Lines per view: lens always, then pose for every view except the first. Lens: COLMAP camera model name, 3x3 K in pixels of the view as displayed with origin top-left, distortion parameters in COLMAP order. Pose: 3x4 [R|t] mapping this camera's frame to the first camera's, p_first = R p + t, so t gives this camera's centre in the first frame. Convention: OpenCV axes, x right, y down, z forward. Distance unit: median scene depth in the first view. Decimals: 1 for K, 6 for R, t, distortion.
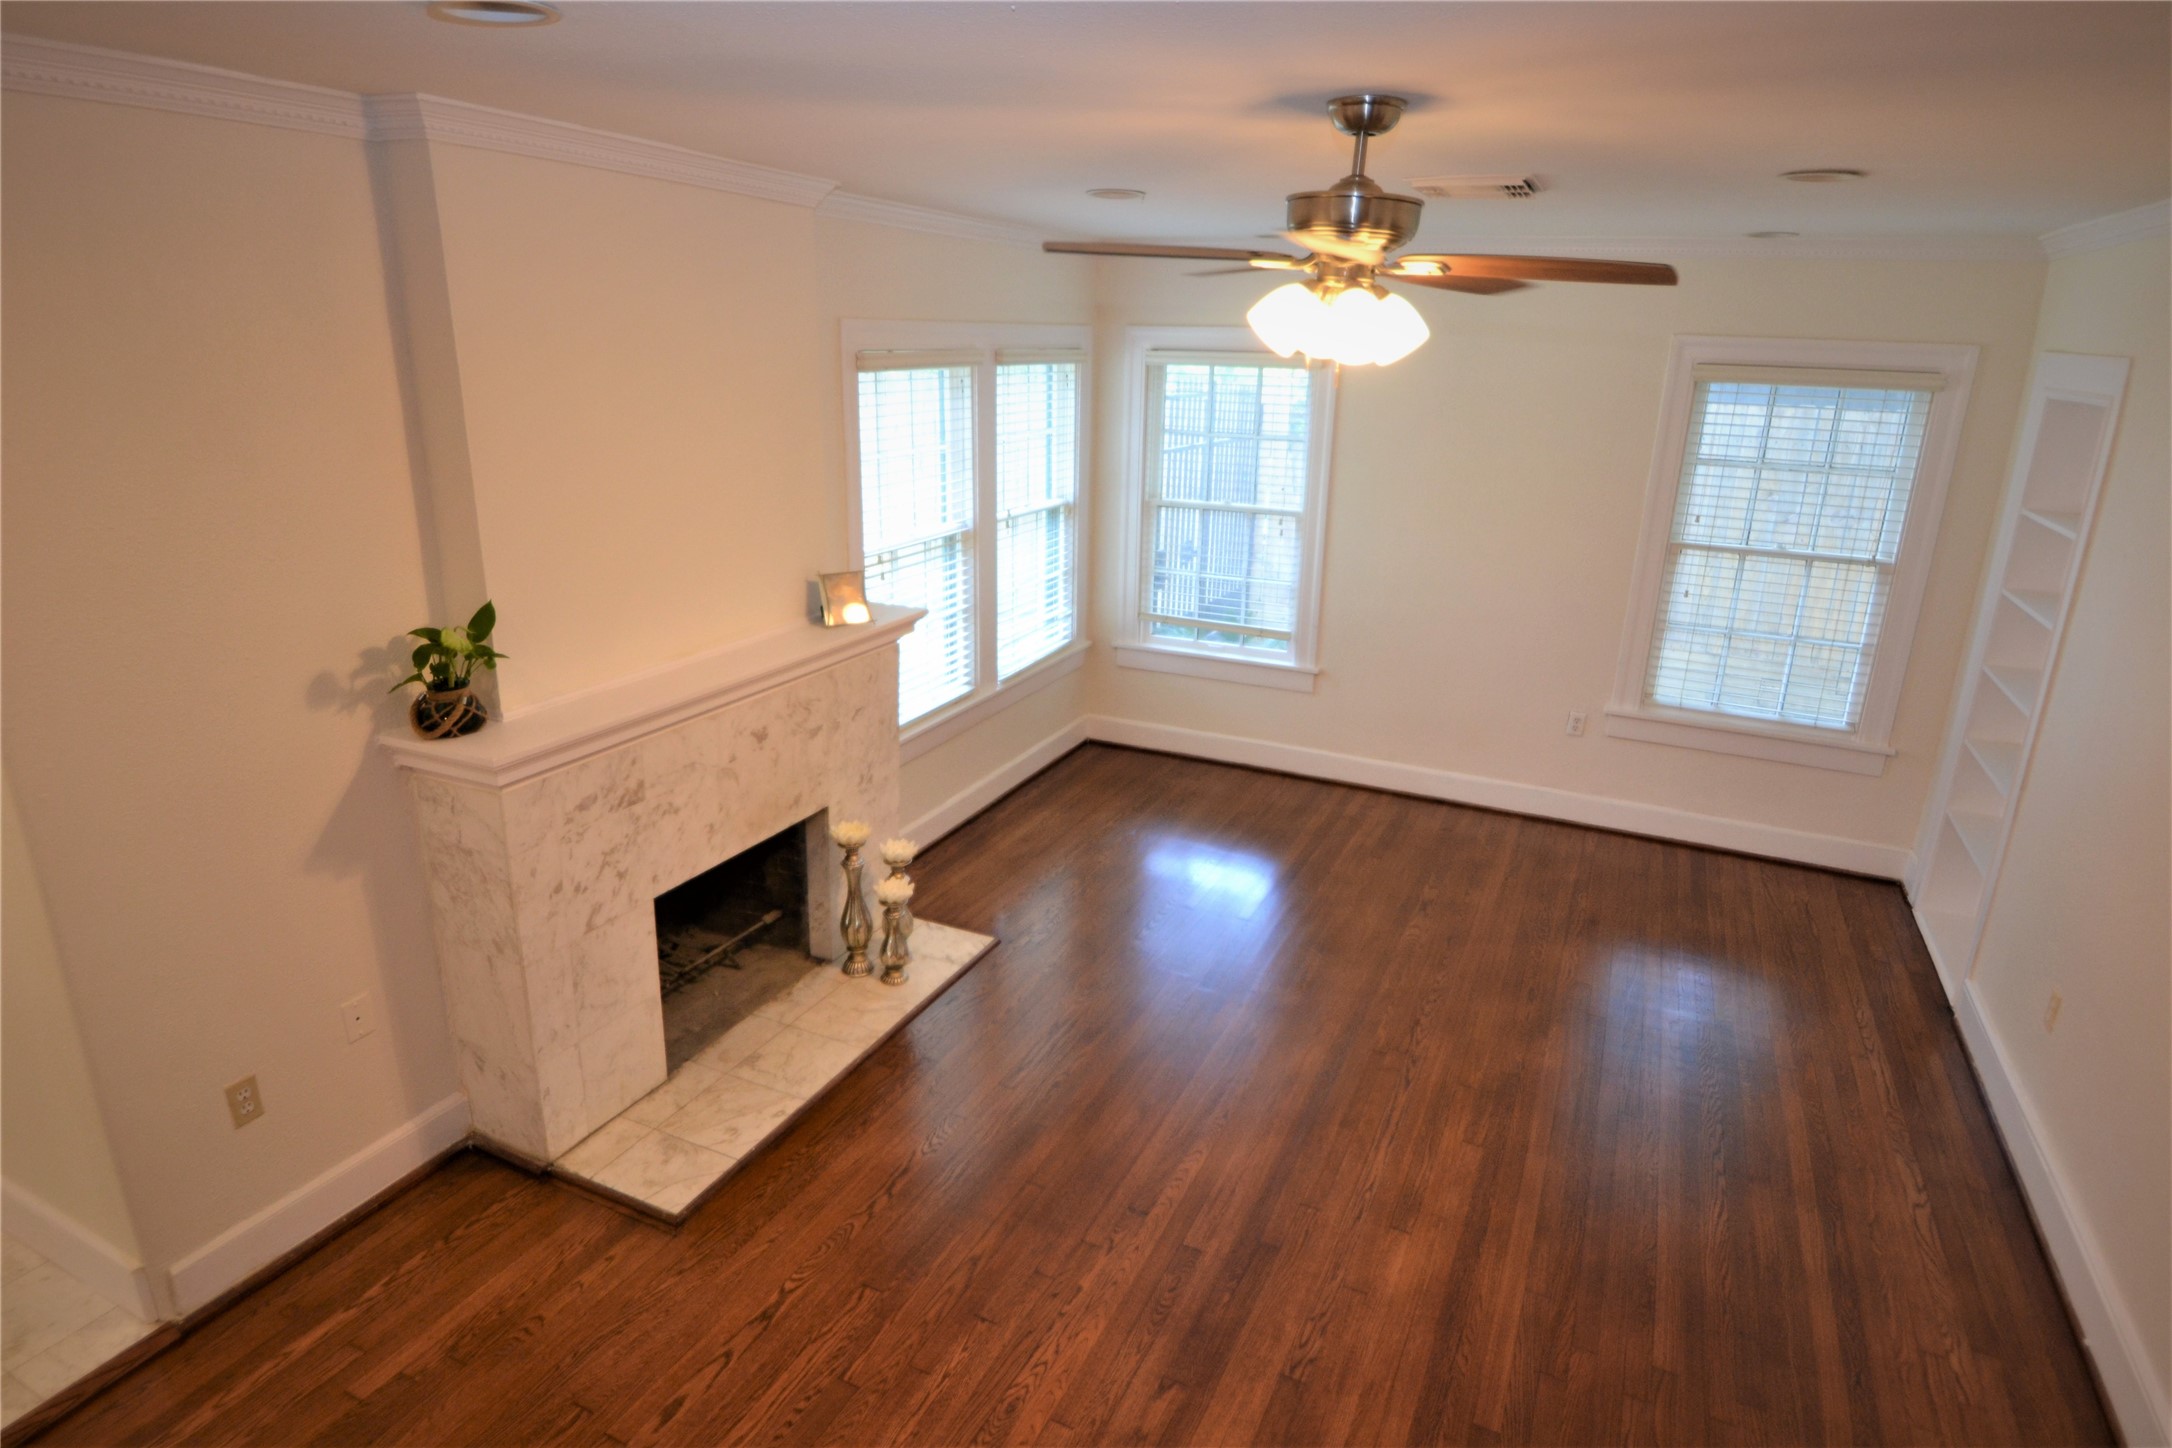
lens RADIAL K [[1210.7, 0, 1070.3], [0, 1210.7, 722.9], [0, 0, 1]] dist [-0.006357, -0.017012]
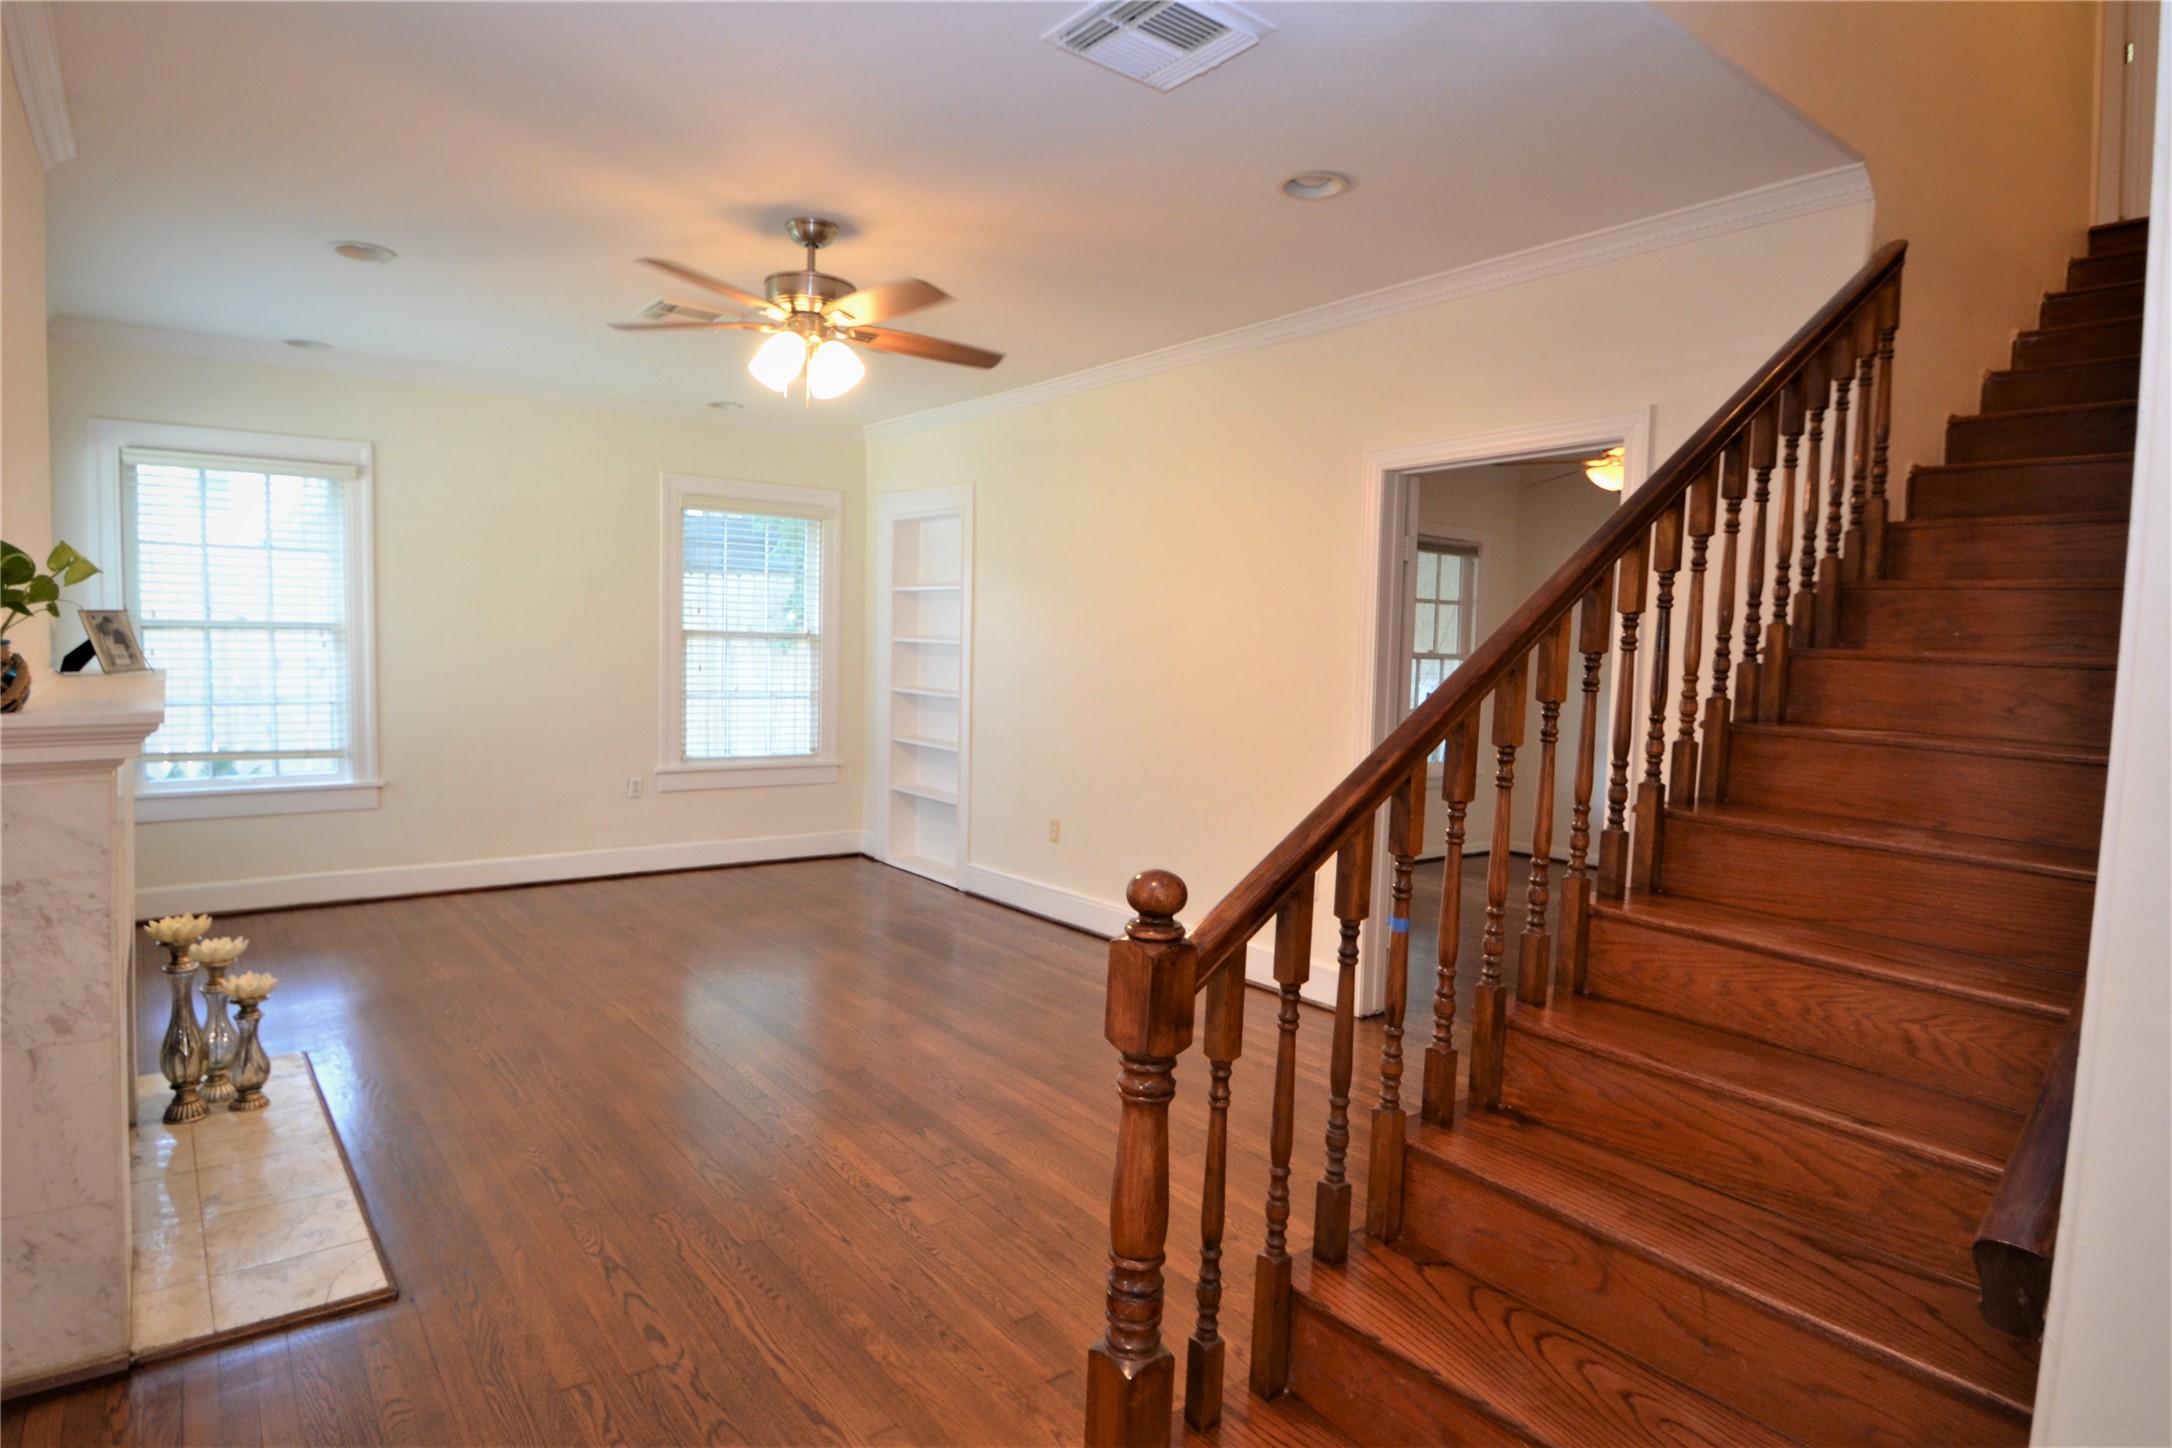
lens RADIAL K [[1214.3, 0, 1068.5], [0, 1214.3, 718.0], [0, 0, 1]] dist [-0.003016, -0.013890]
pose [[0.447661, -0.068966, 0.891540, -0.611865], [0.257675, 0.964679, -0.054760, 0.151194], [-0.856273, 0.254242, 0.449620, 0.112693]]
